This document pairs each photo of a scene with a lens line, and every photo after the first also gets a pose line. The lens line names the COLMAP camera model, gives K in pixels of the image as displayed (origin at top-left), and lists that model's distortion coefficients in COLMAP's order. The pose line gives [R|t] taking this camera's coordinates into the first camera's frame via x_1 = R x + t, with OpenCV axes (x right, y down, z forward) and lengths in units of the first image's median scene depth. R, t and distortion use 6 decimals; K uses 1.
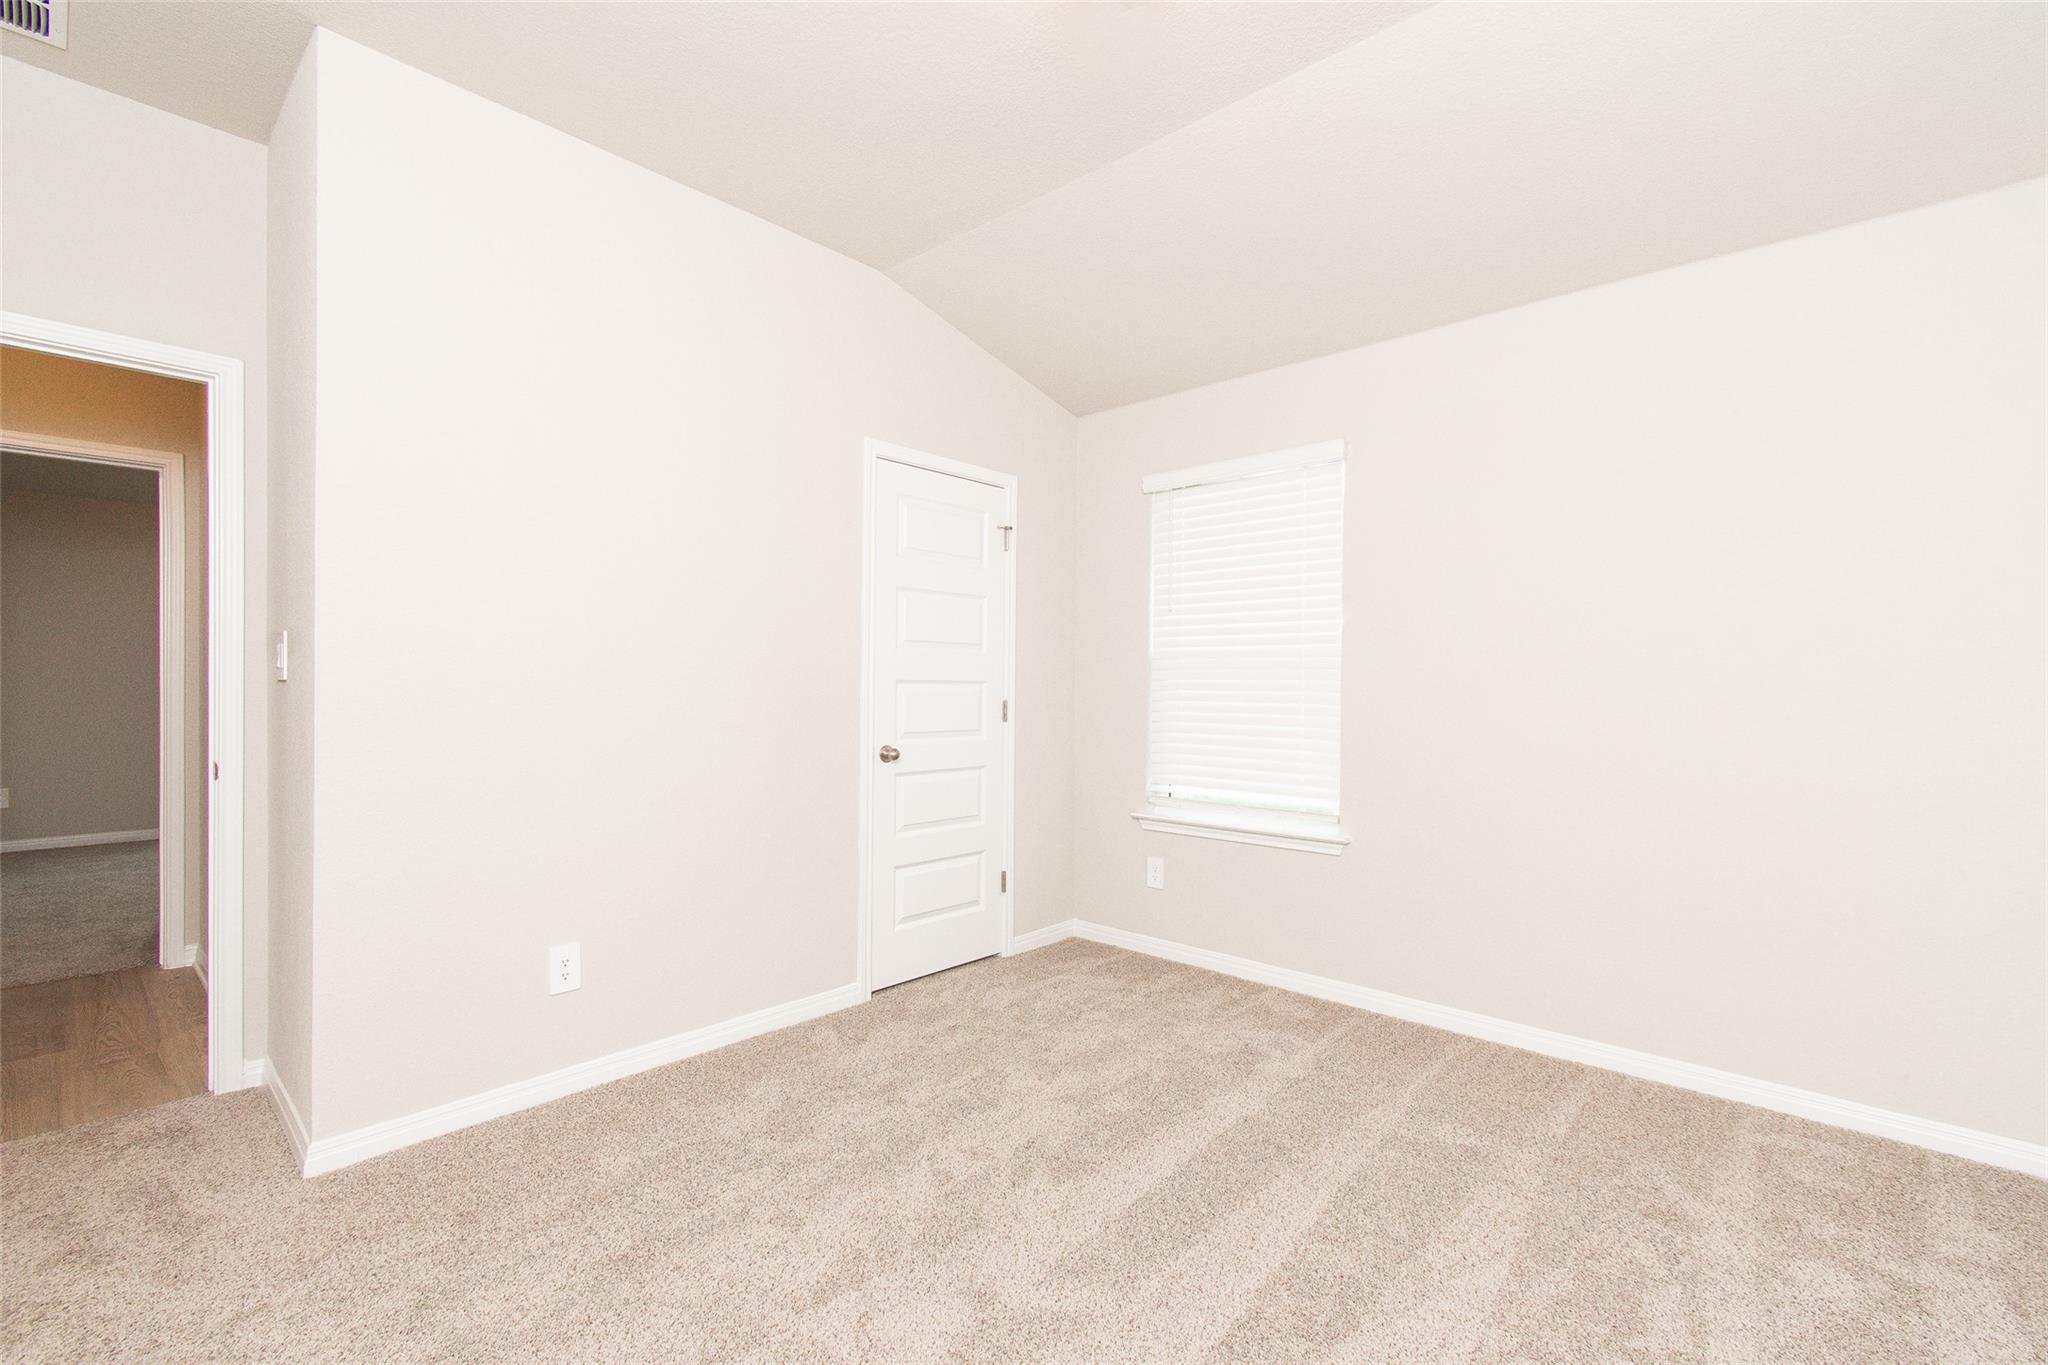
lens RADIAL K [[900.5, 0, 991.7], [0, 900.5, 687.5], [0, 0, 1]] dist [0.005498, -0.001222]
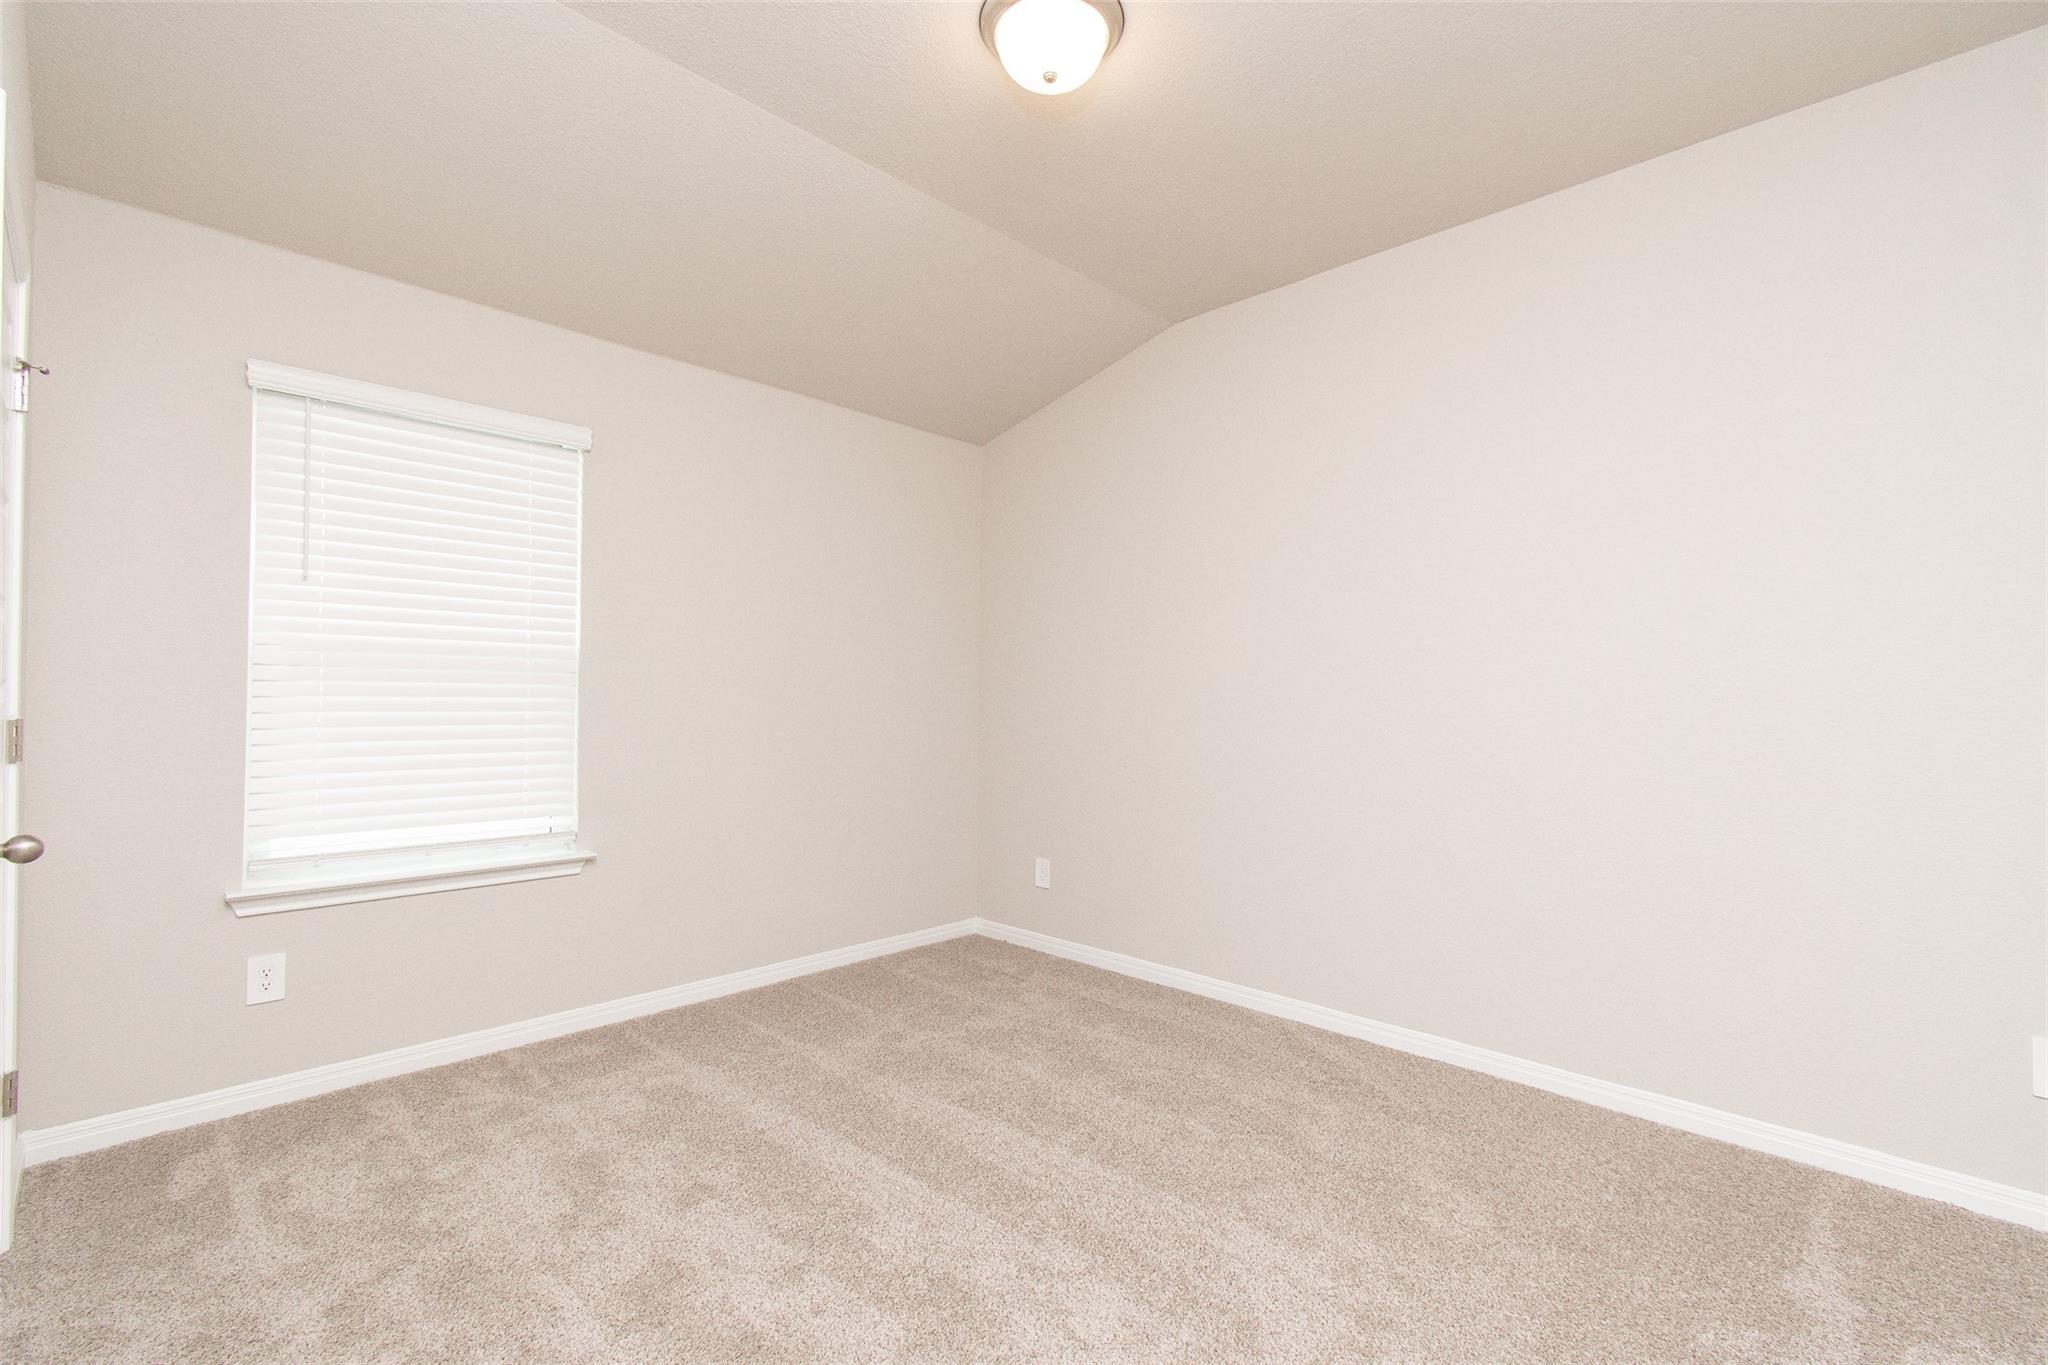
lens RADIAL K [[900.5, 0, 1041.7], [0, 900.5, 694.4], [0, 0, 1]] dist [0.005498, -0.001222]
pose [[-0.002311, 0.000208, 0.999997, -0.542831], [-0.008716, 0.999962, -0.000228, -0.003749], [-0.999959, -0.008716, -0.002309, 0.516042]]
